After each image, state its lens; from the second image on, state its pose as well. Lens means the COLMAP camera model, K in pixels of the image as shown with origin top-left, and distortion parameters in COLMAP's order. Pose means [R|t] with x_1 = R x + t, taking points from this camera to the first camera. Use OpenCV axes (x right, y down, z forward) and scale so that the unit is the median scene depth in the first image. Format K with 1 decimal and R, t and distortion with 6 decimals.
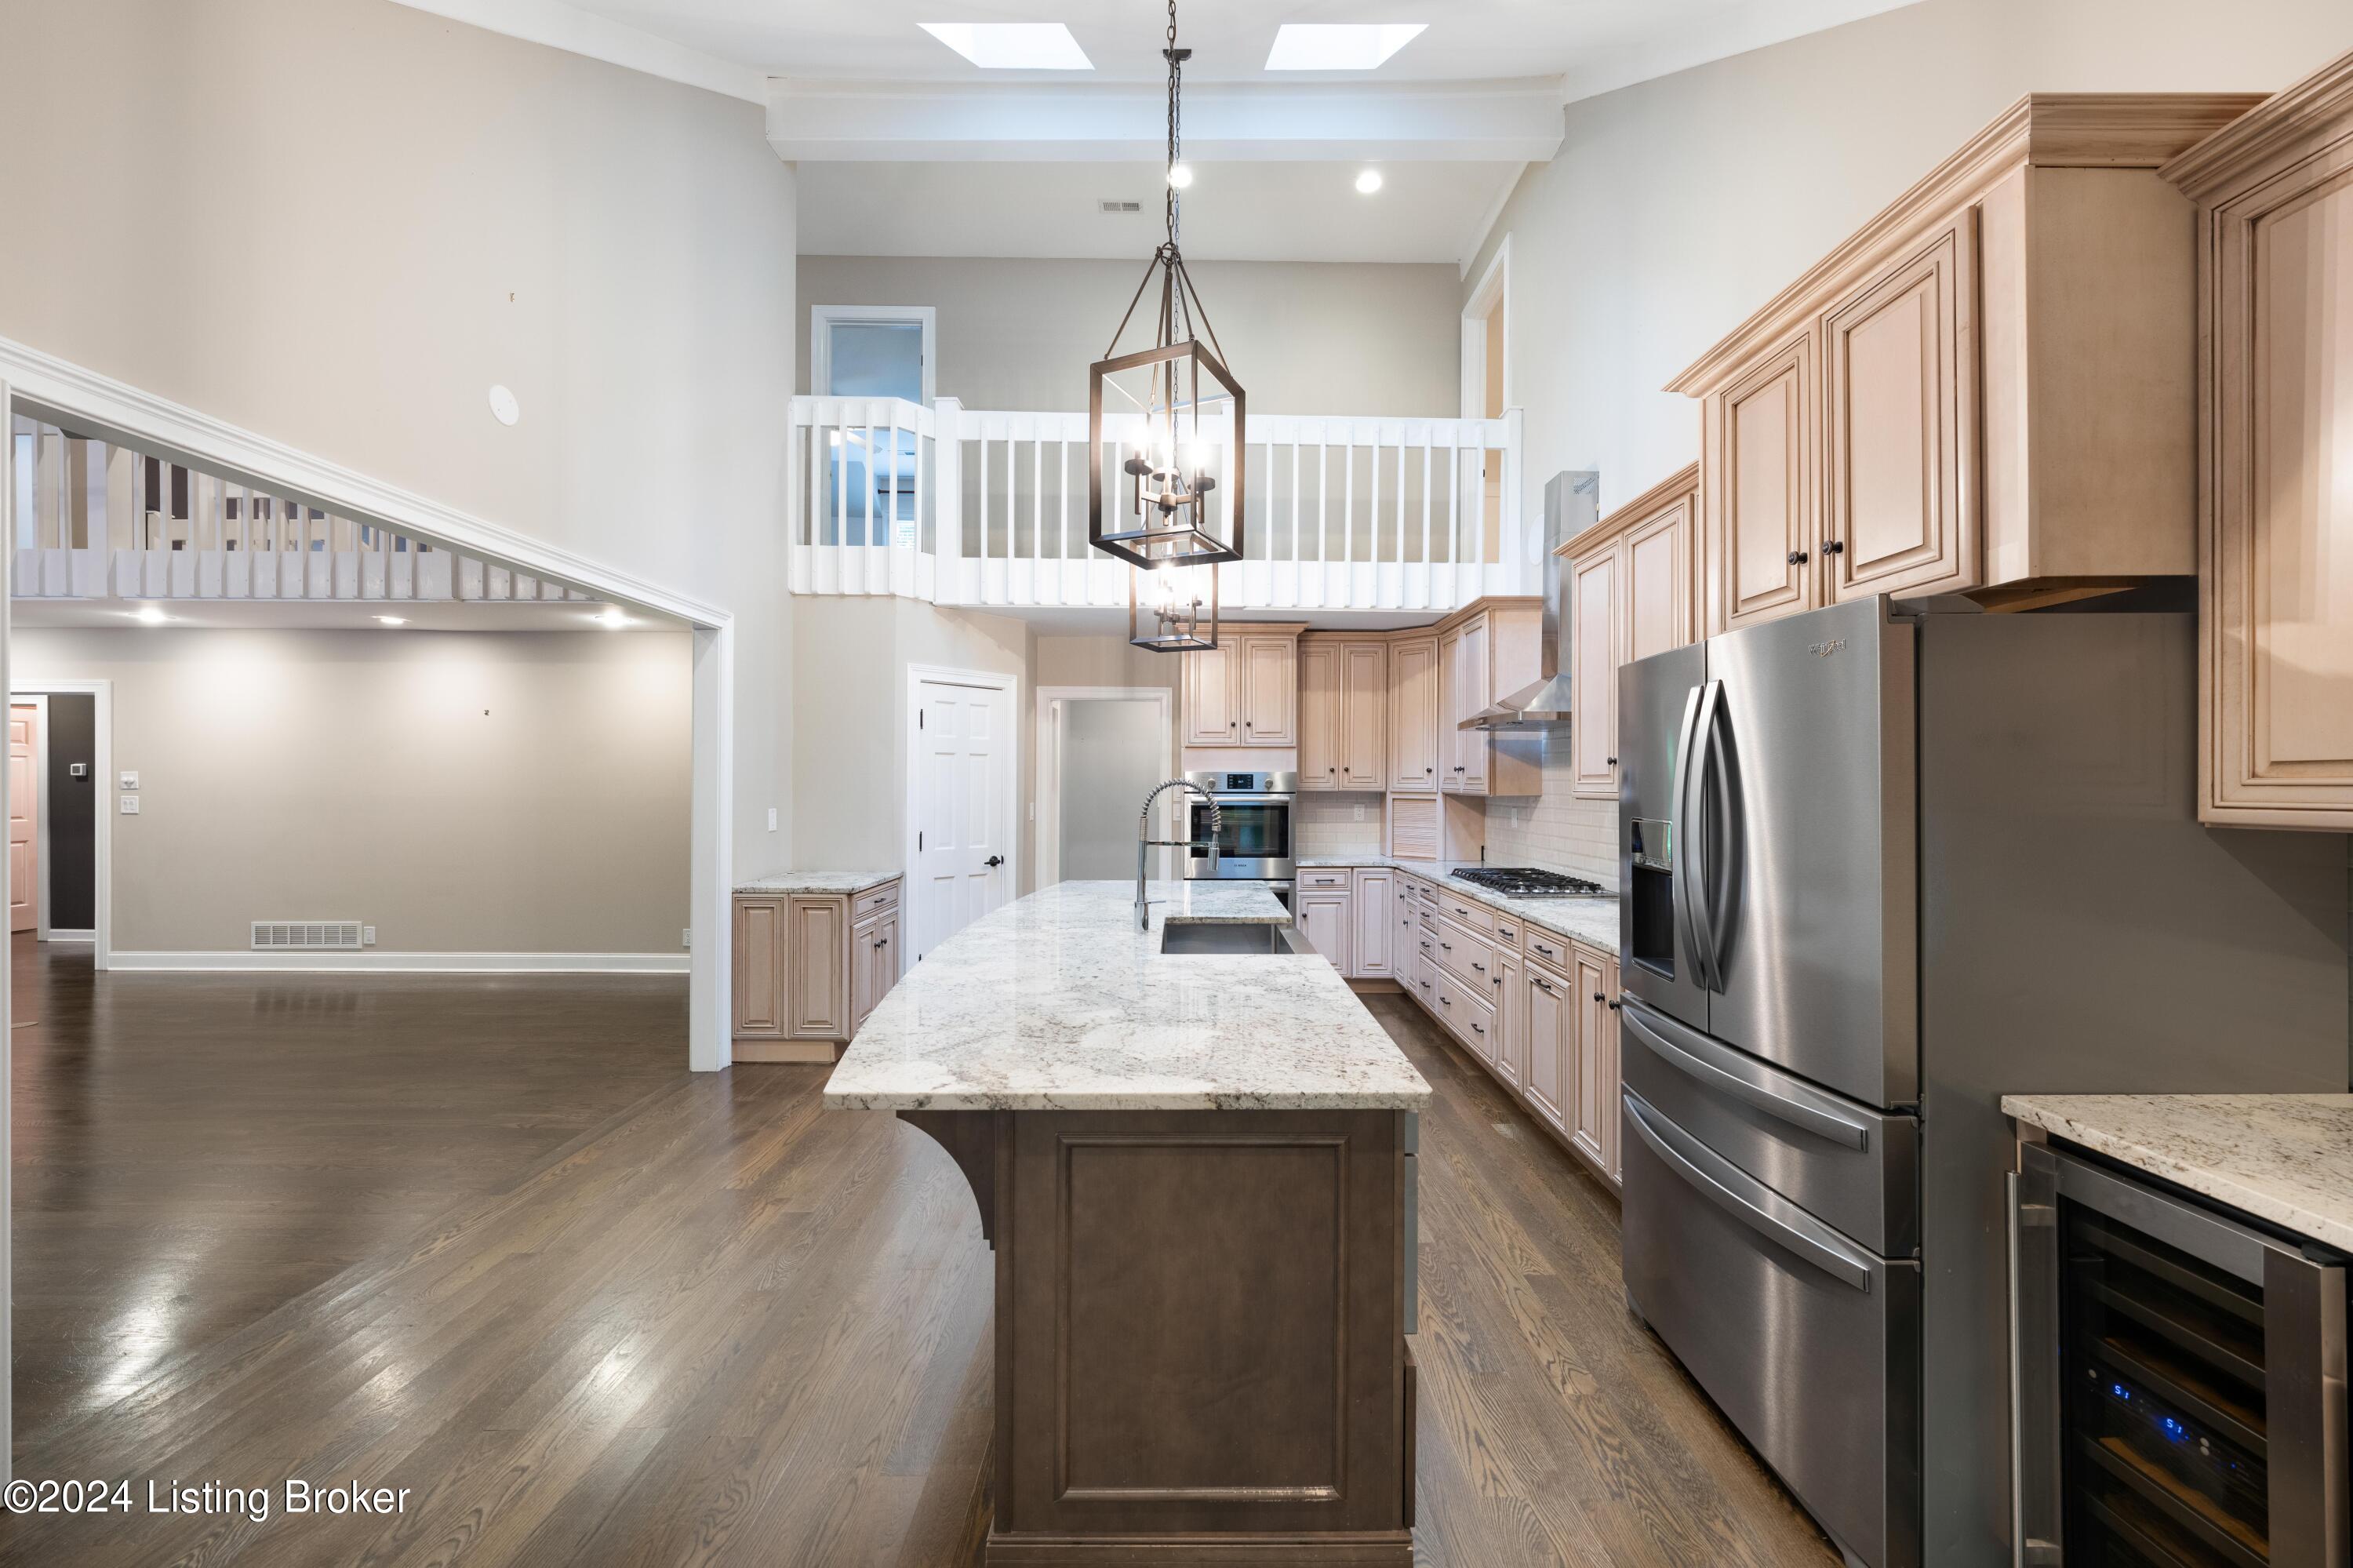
lens RADIAL K [[882.5, 0, 1173.8], [0, 882.5, 779.5], [0, 0, 1]] dist [0.007260, 0.000303]
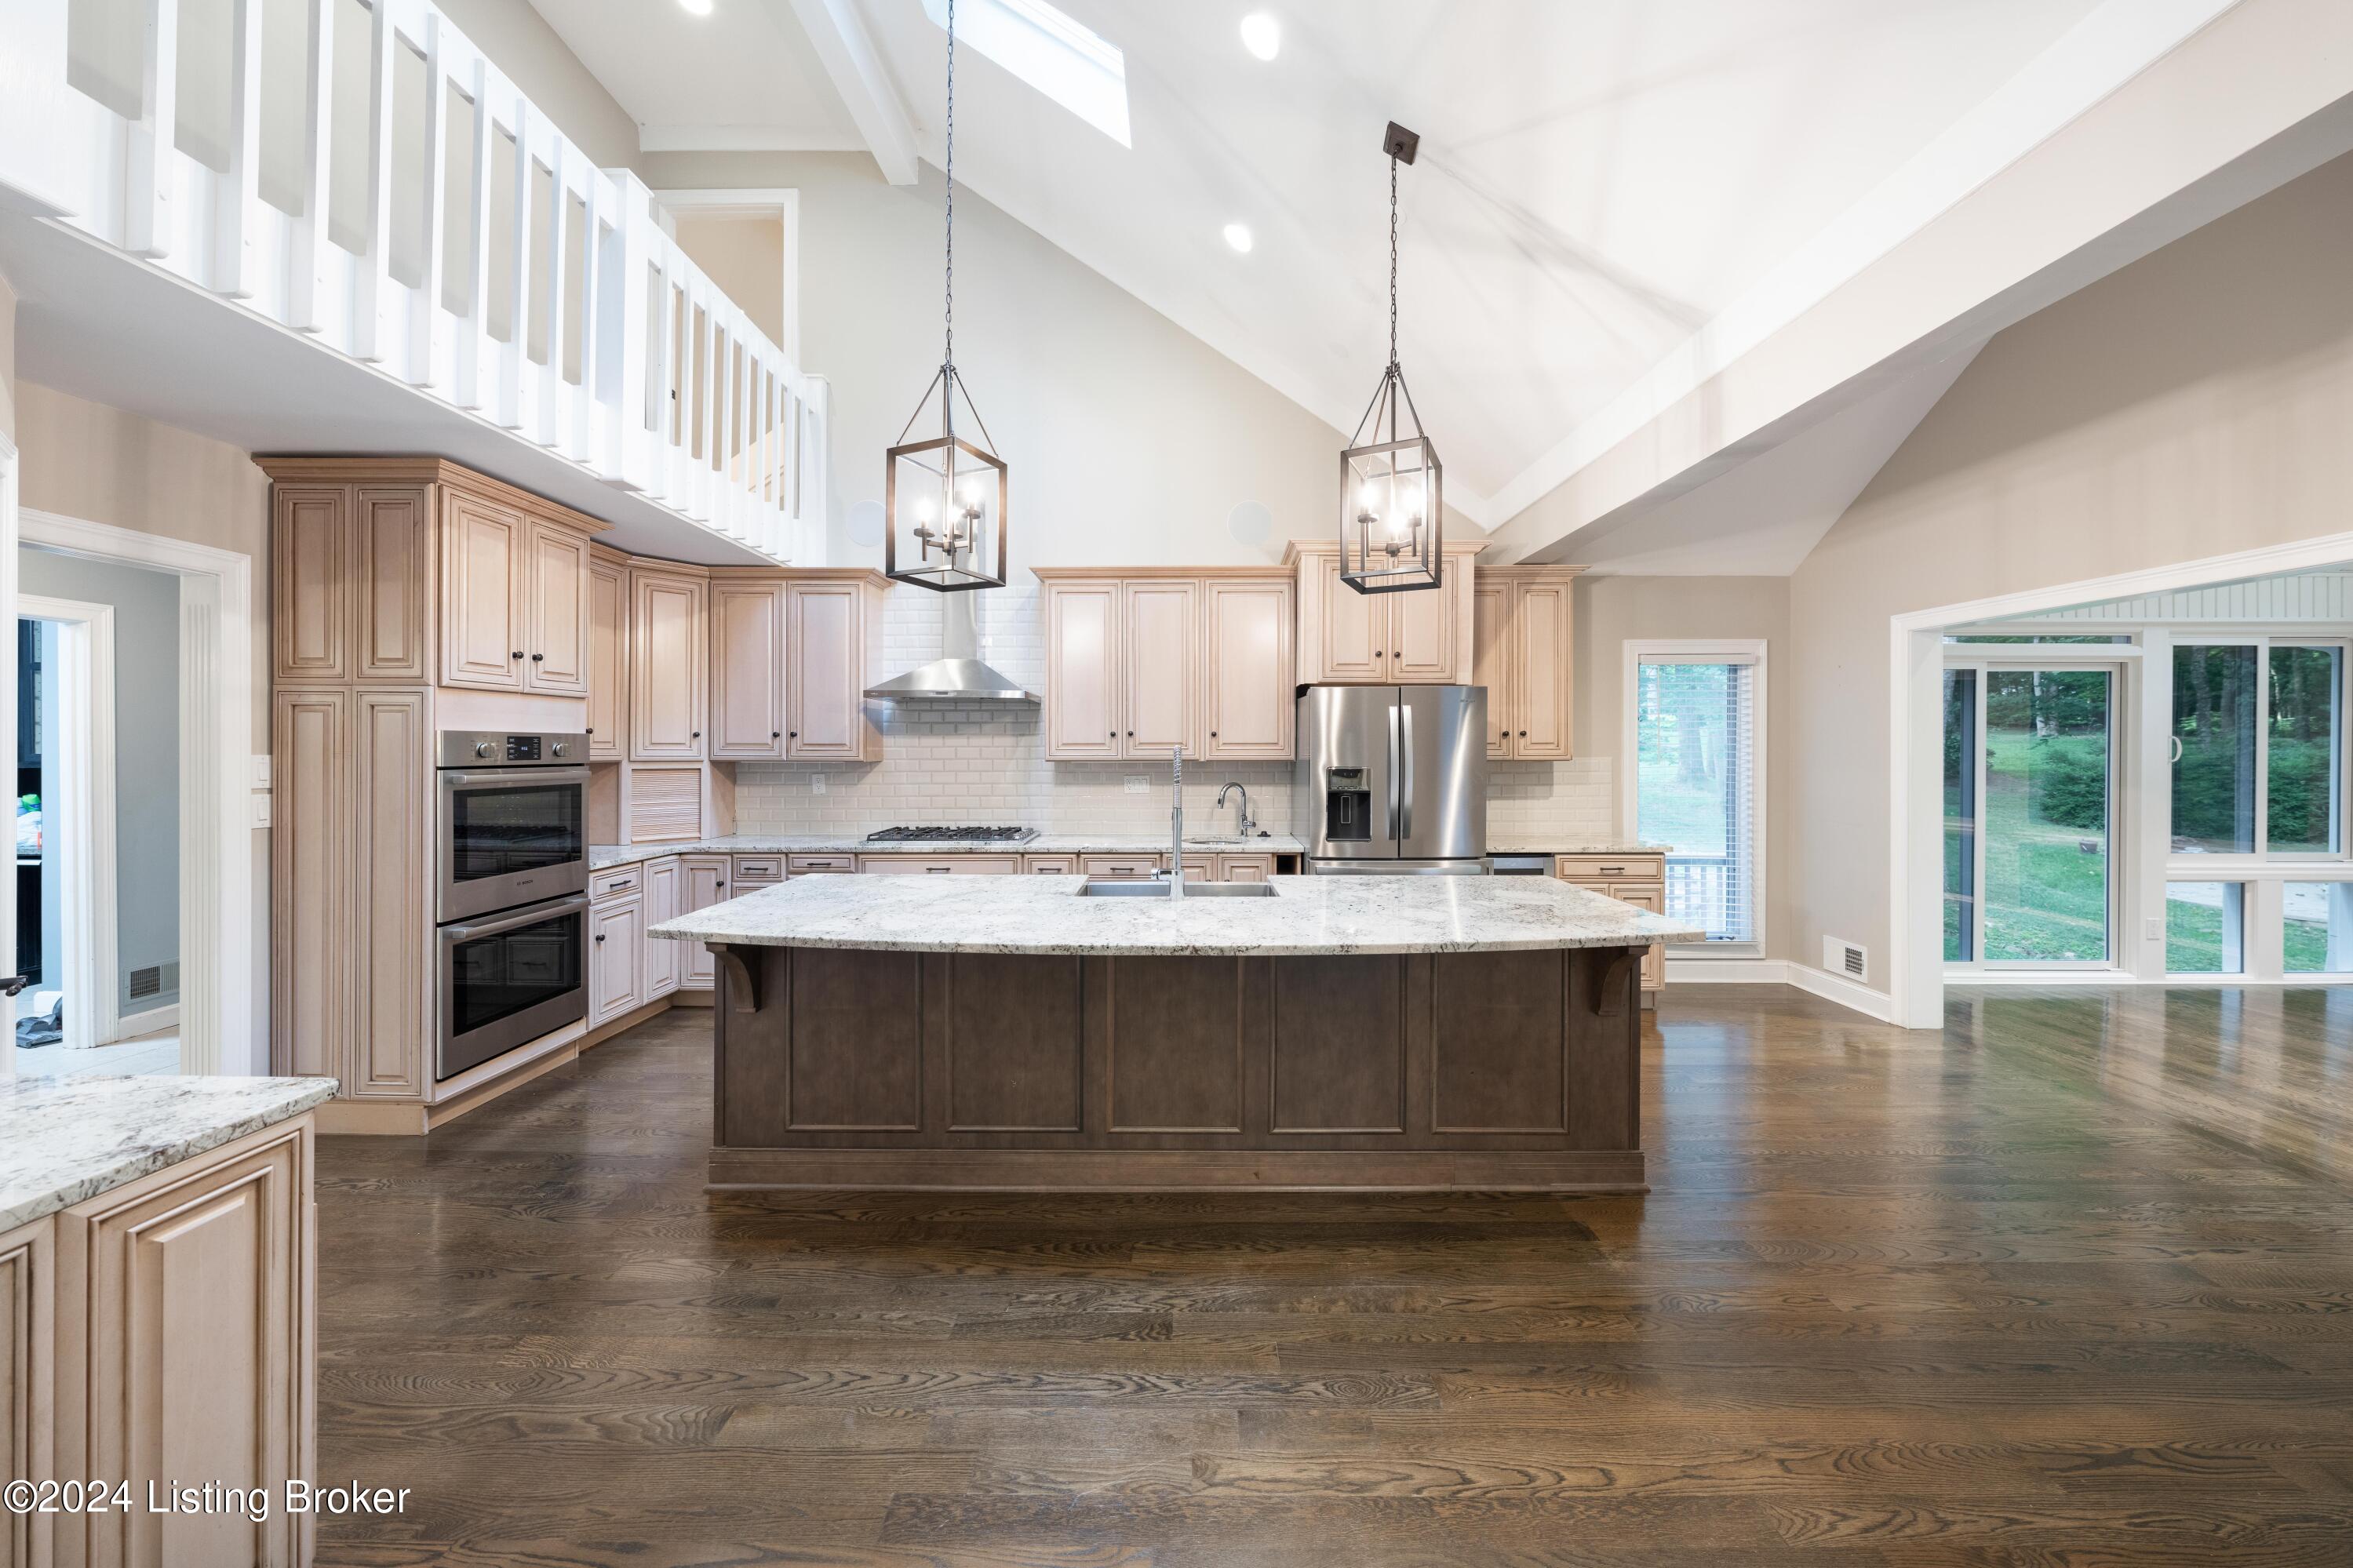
lens RADIAL K [[830.6, 0, 1193.5], [0, 830.6, 750.0], [0, 0, 1]] dist [-0.001663, -0.000027]
pose [[-0.016493, -0.004733, 0.999853, -0.520860], [-0.003771, 0.999982, 0.004671, -0.001246], [-0.999857, -0.003693, -0.016511, 0.533622]]
